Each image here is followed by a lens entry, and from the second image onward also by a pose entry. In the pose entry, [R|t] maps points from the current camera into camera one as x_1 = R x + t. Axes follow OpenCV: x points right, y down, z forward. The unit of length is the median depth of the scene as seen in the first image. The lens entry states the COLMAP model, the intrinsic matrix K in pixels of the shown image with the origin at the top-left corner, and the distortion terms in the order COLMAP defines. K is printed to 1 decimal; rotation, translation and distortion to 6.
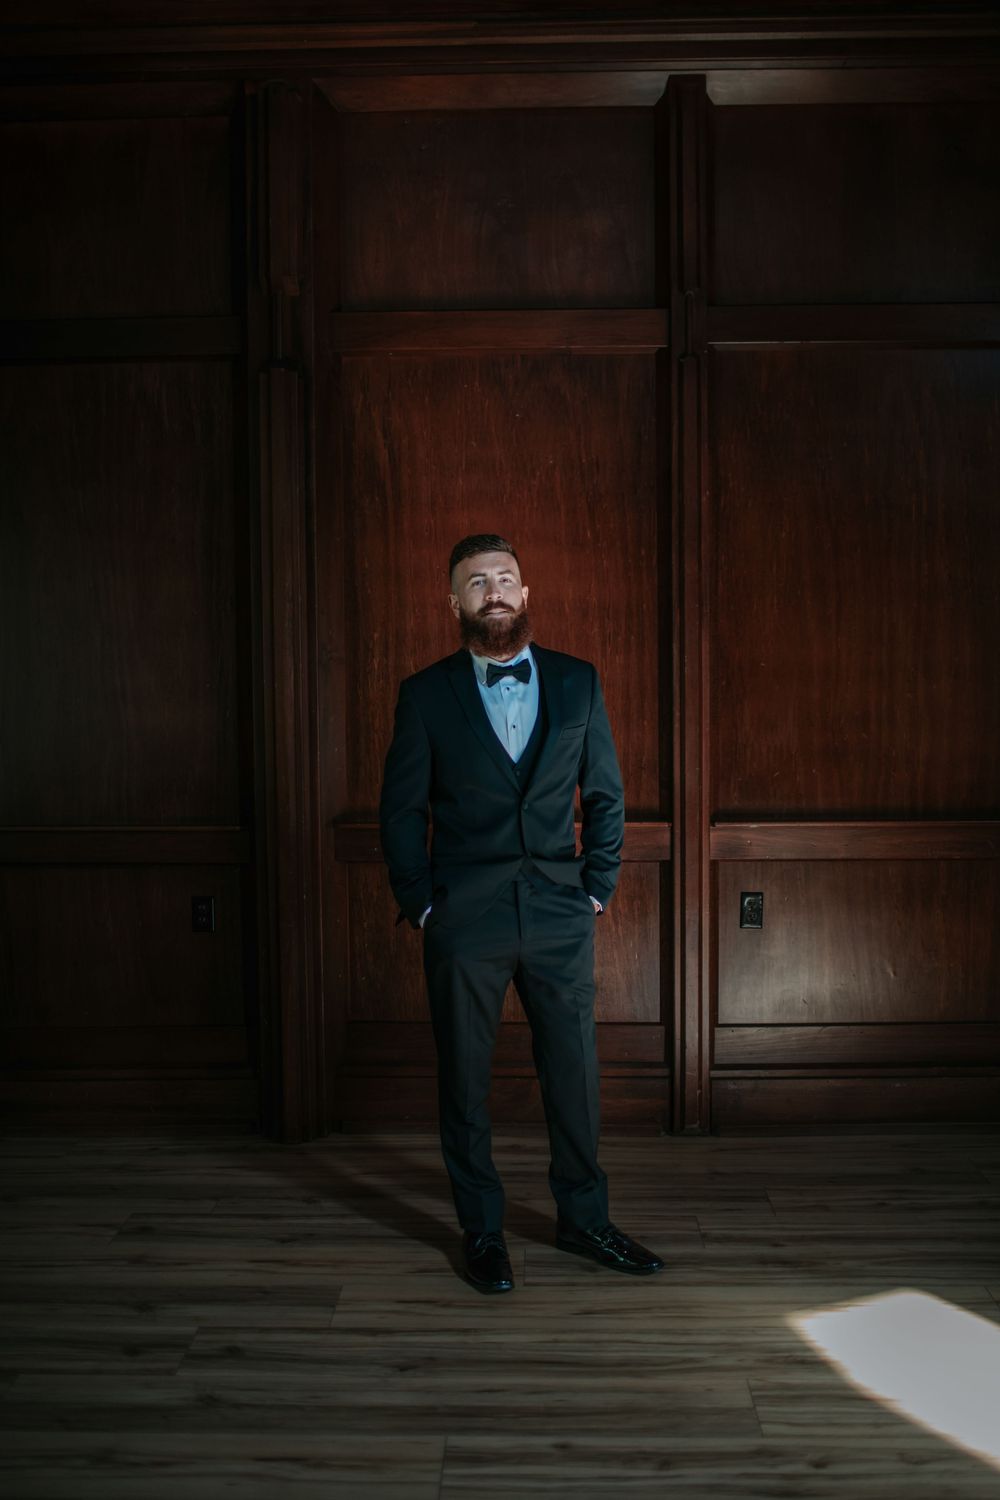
lens RADIAL K [[1695.1, 0, 508.0], [0, 1695.1, 769.0], [0, 0, 1]] dist [-0.070344, 0.003426]
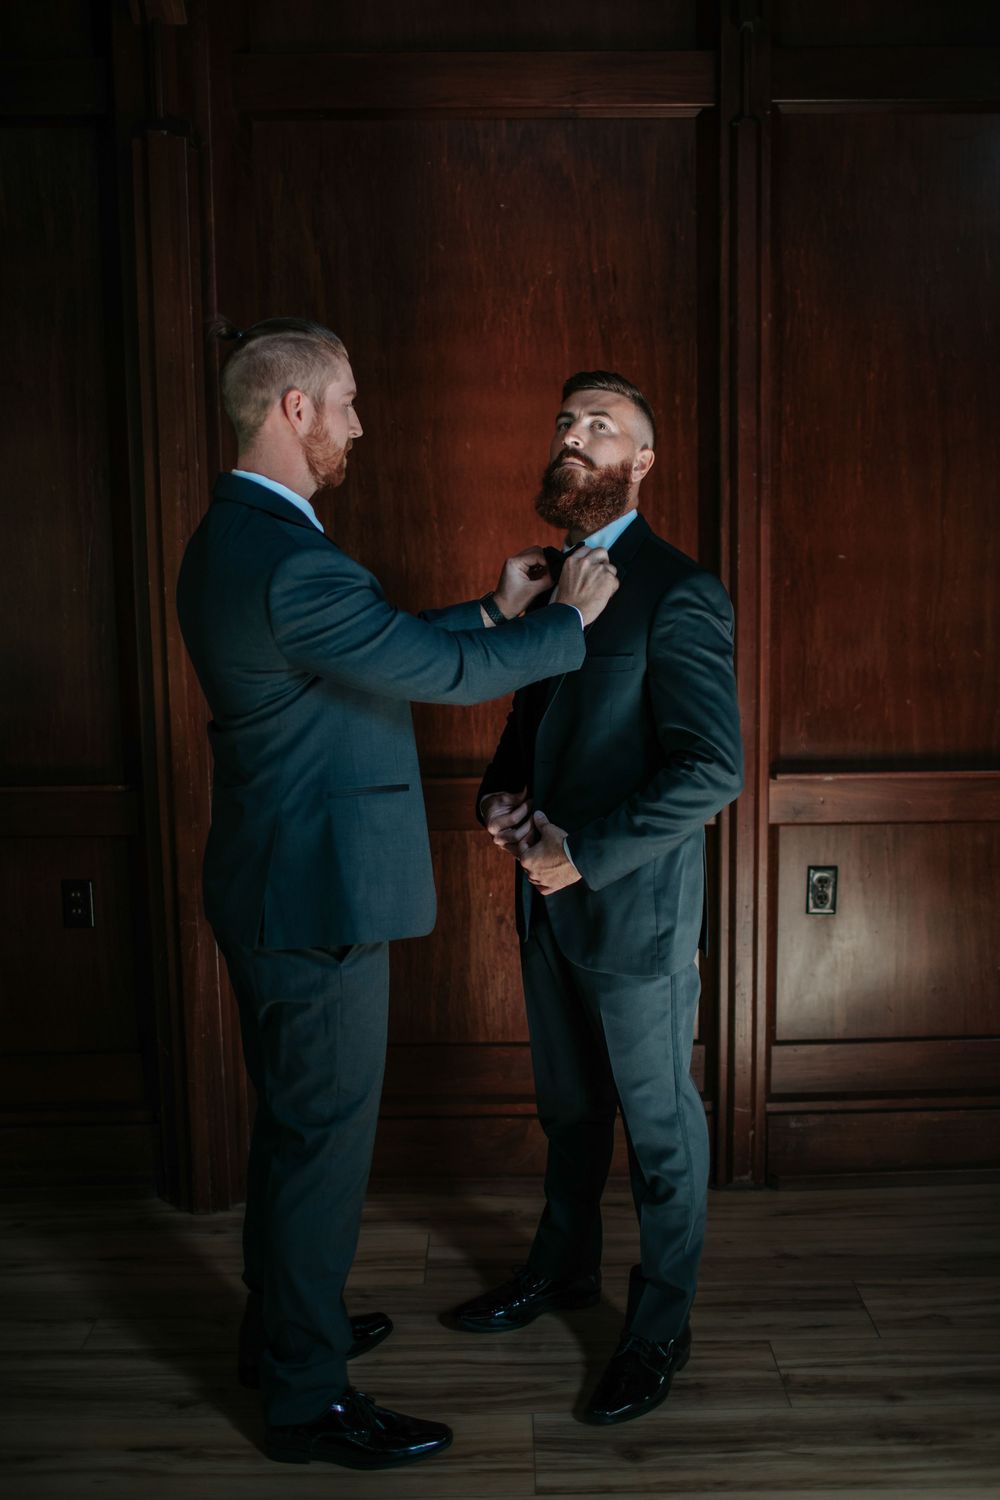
lens RADIAL K [[1695.1, 0, 508.0], [0, 1695.1, 769.0], [0, 0, 1]] dist [-0.070344, 0.003426]
pose [[0.999599, -0.009875, 0.026530, -0.012917], [0.008089, 0.997746, 0.066619, -0.020256], [-0.027128, -0.066378, 0.997426, 0.276953]]
